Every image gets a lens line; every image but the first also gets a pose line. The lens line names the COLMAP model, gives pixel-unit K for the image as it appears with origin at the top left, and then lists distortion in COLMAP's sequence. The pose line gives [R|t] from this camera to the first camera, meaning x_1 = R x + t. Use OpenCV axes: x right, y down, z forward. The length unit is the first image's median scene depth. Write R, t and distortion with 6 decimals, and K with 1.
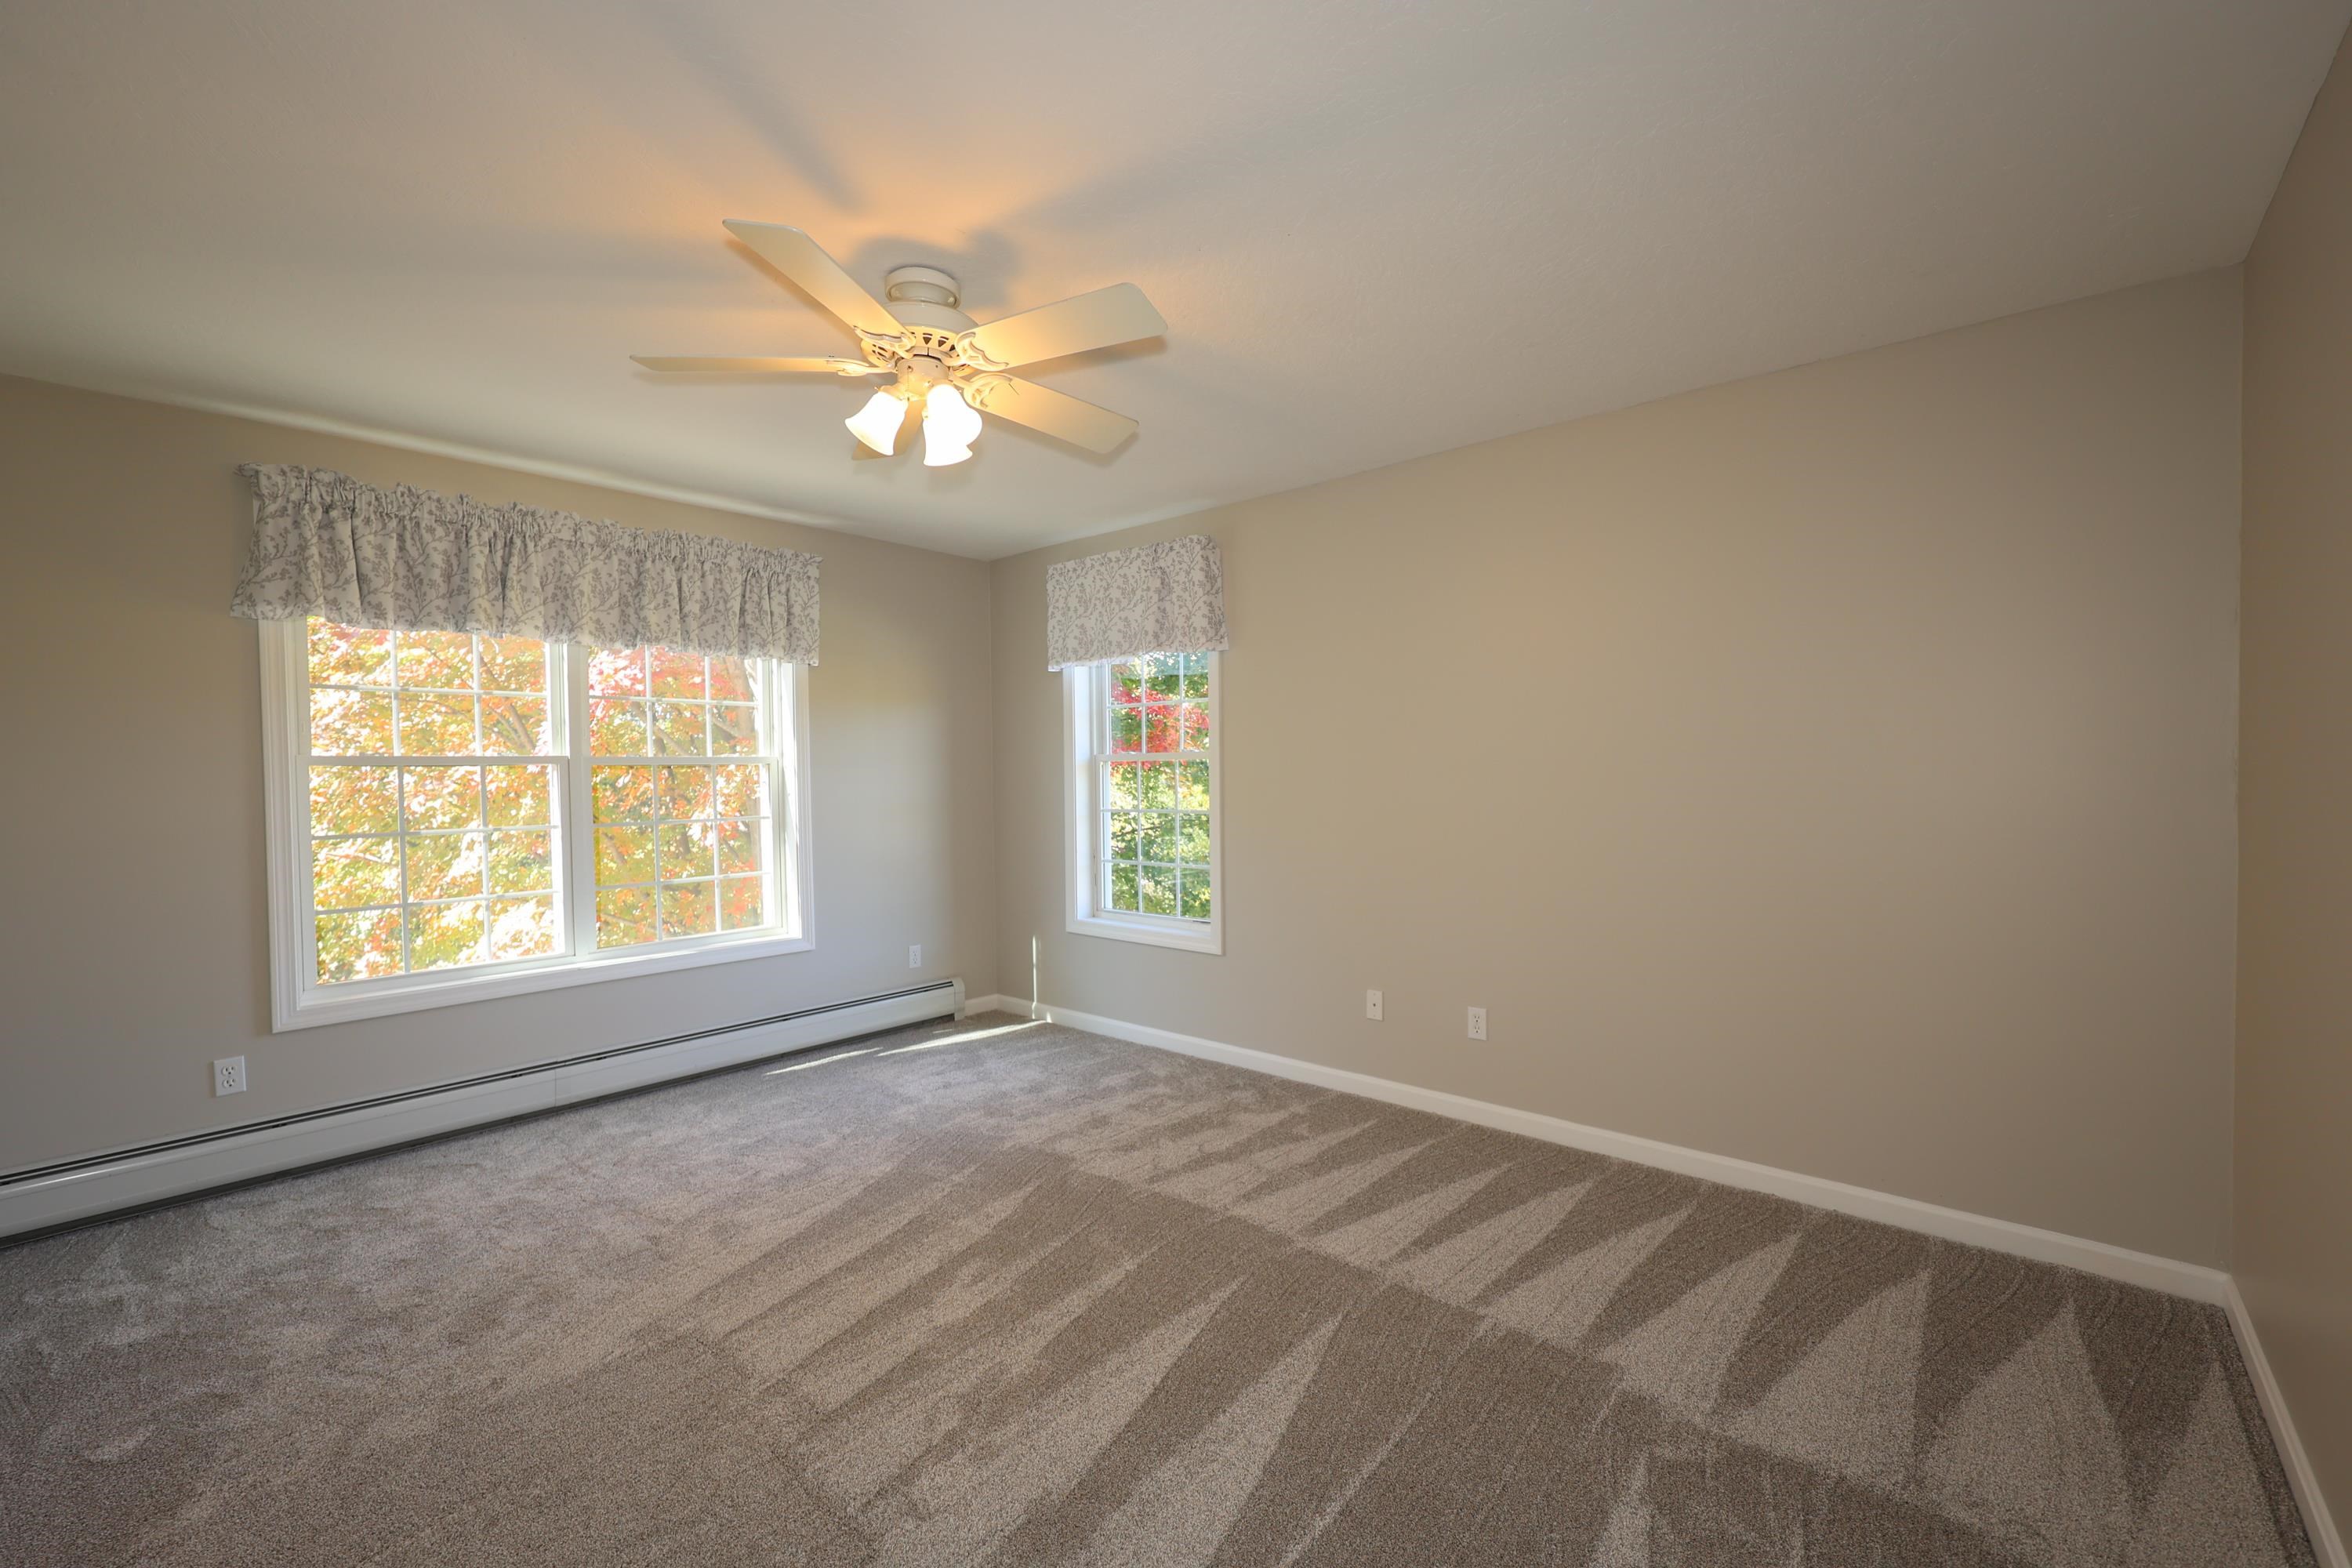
lens RADIAL K [[949.4, 0, 1174.1], [0, 949.4, 802.1], [0, 0, 1]] dist [-0.000198, -0.000064]
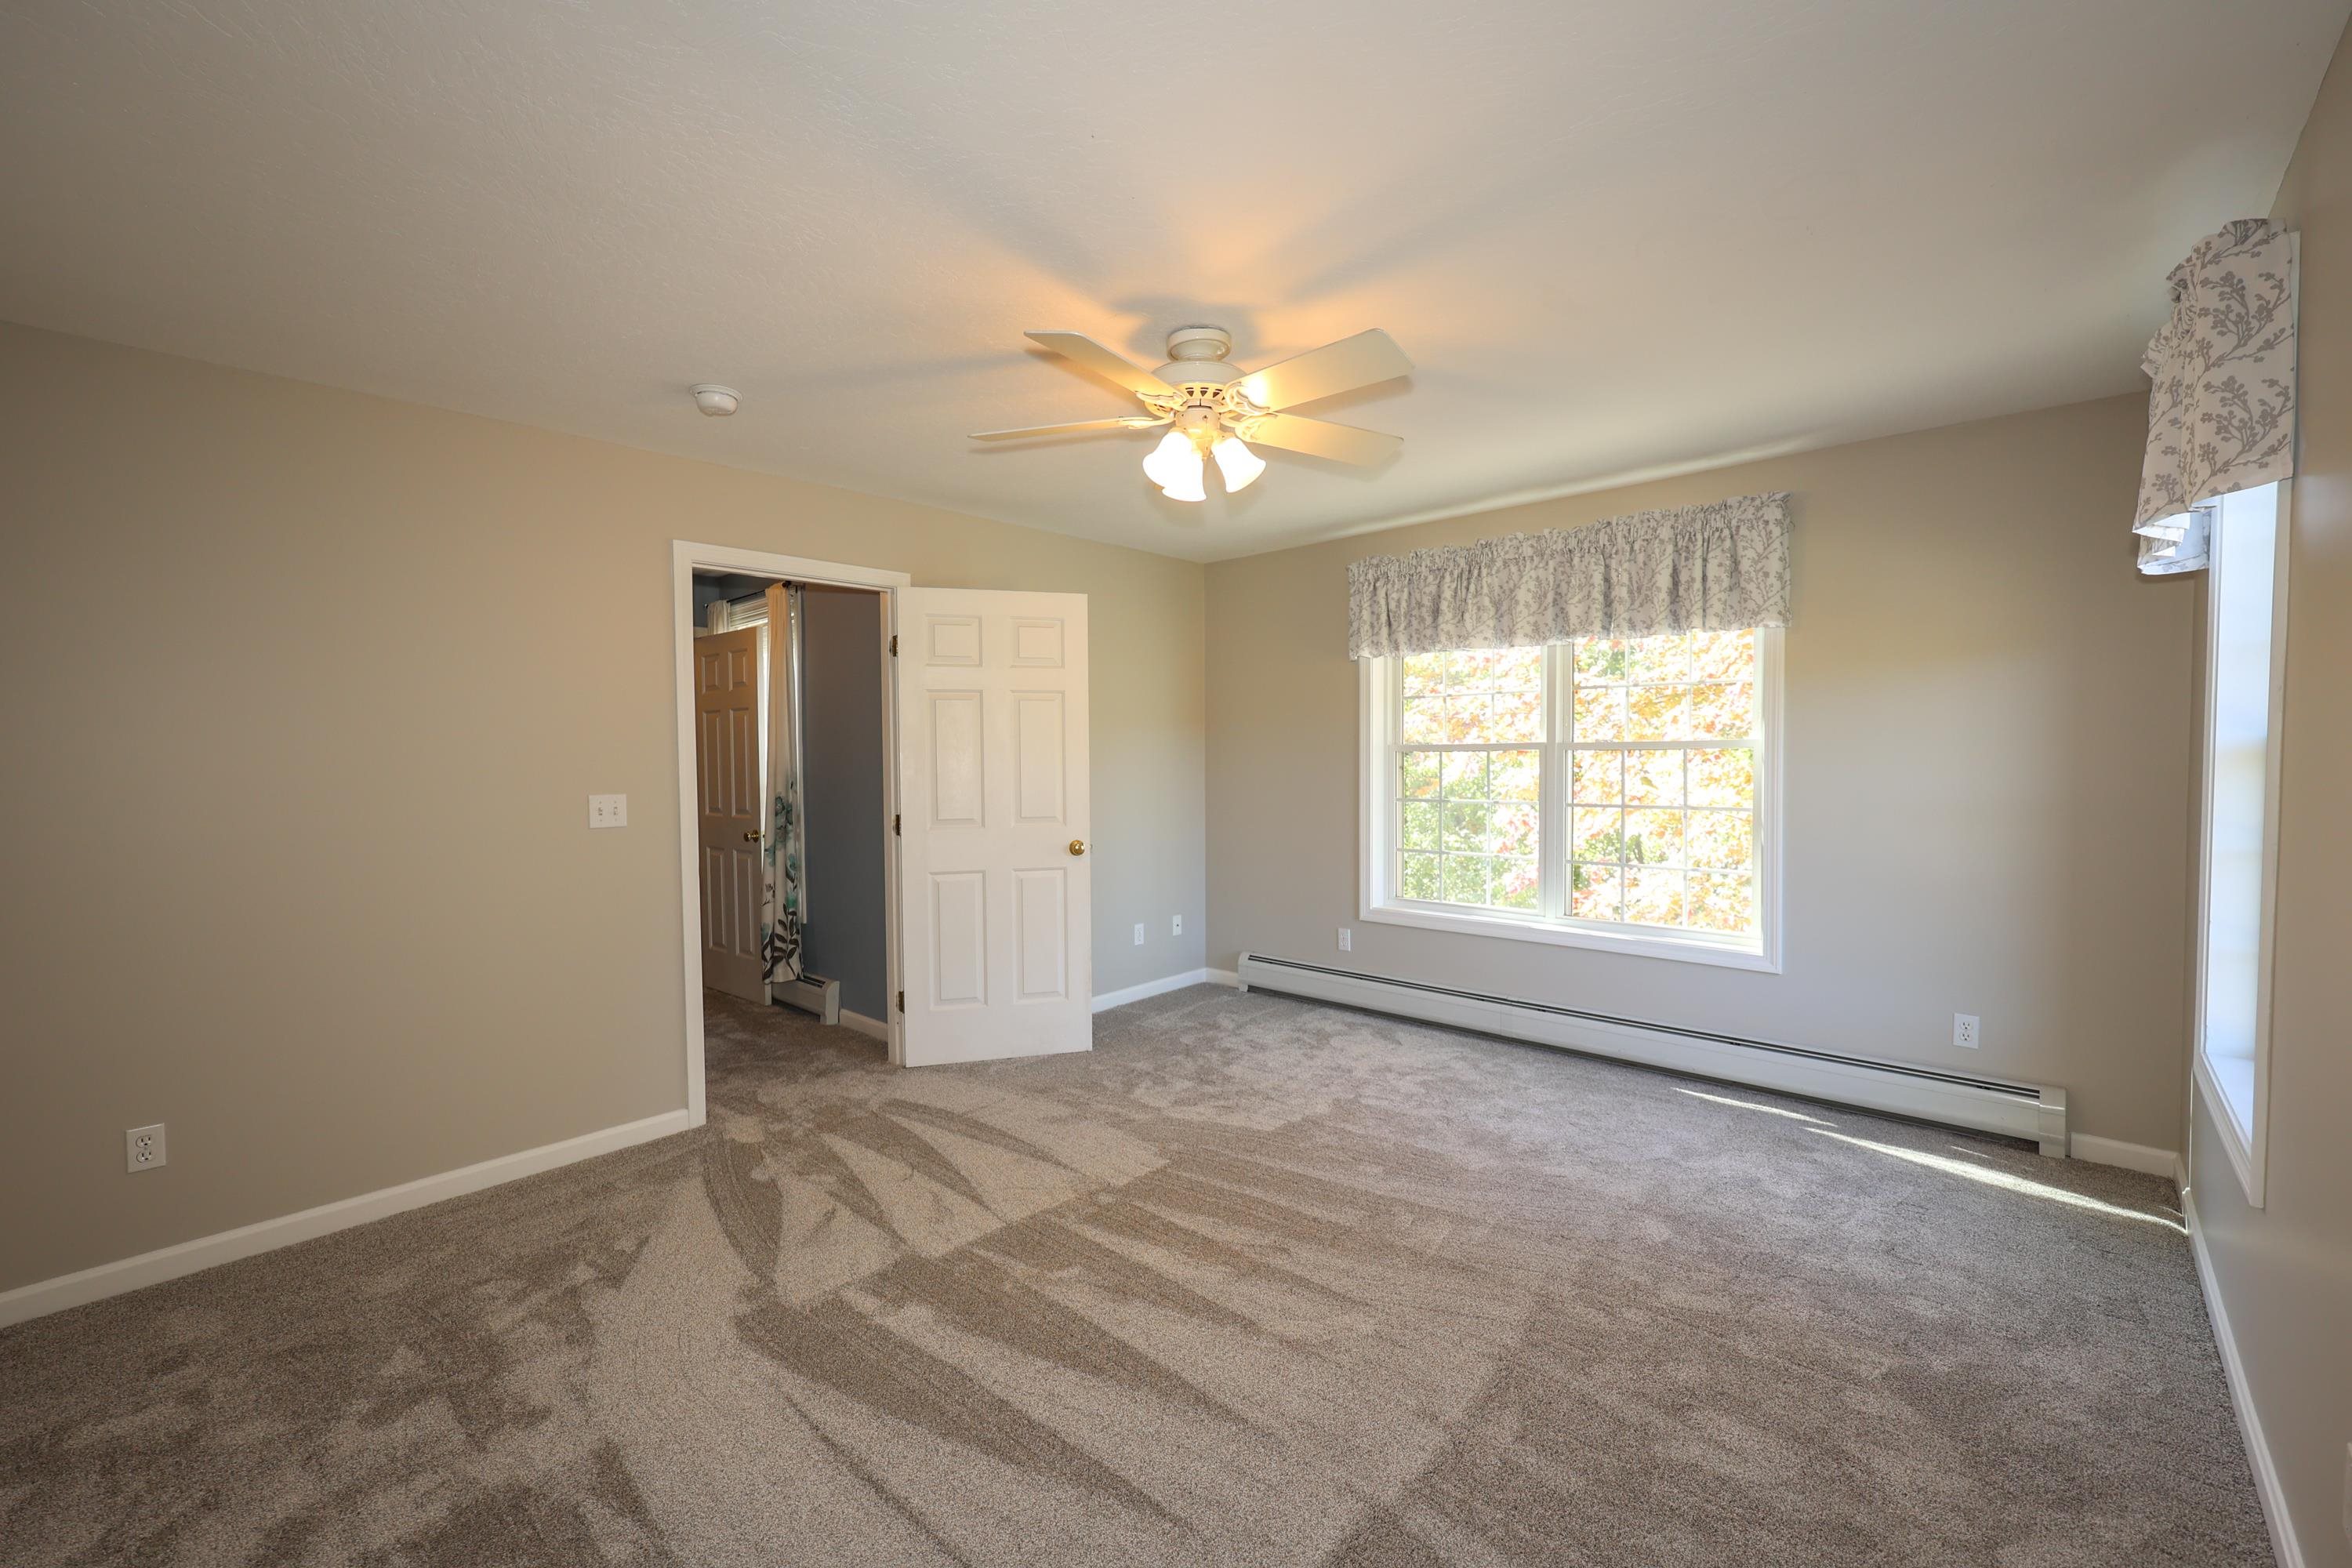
lens RADIAL K [[963.0, 0, 1186.3], [0, 963.0, 791.5], [0, 0, 1]] dist [0.000773, 0.000174]
pose [[-0.001251, 0.052477, -0.998621, 0.542981], [-0.023873, 0.998336, 0.052491, -0.041192], [0.999714, 0.023906, 0.000004, 0.588529]]
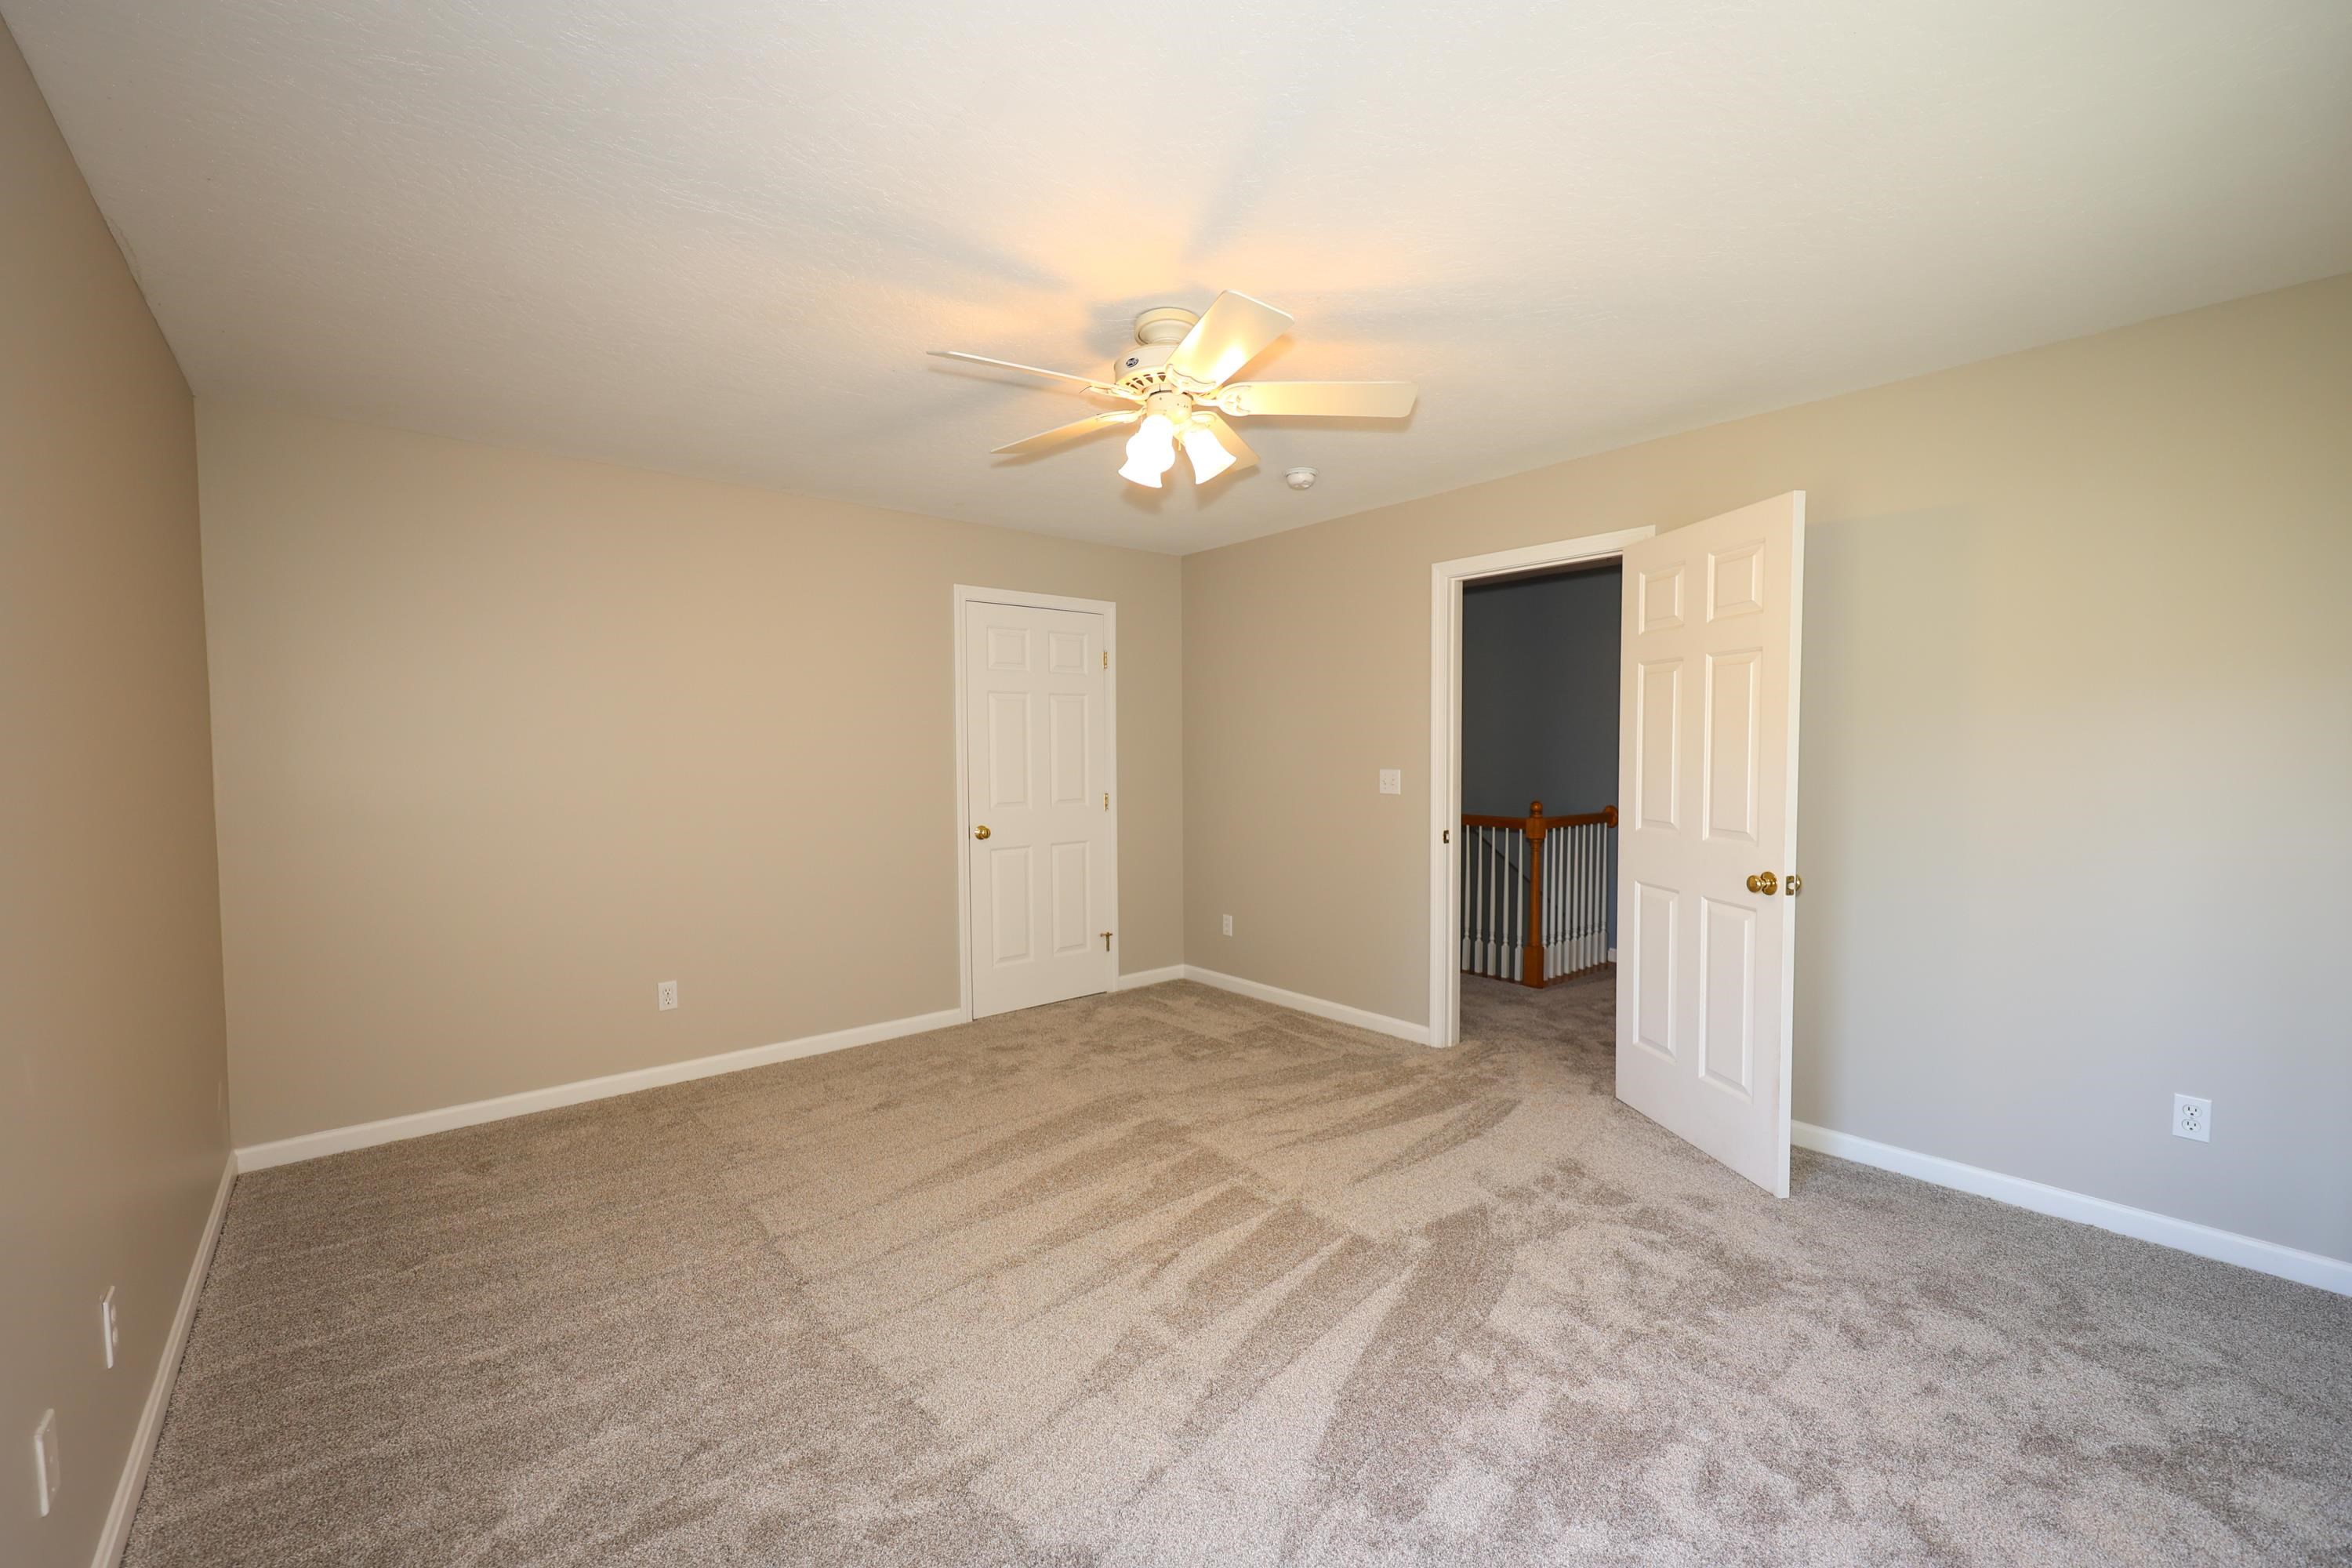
lens RADIAL K [[959.0, 0, 1176.0], [0, 959.0, 784.0], [0, 0, 1]] dist [-0.000381, -0.000057]
pose [[-0.991101, 0.010203, 0.132718, -0.273098], [0.020194, 0.997042, 0.074154, -0.055591], [-0.131569, 0.076175, -0.988376, 1.294990]]
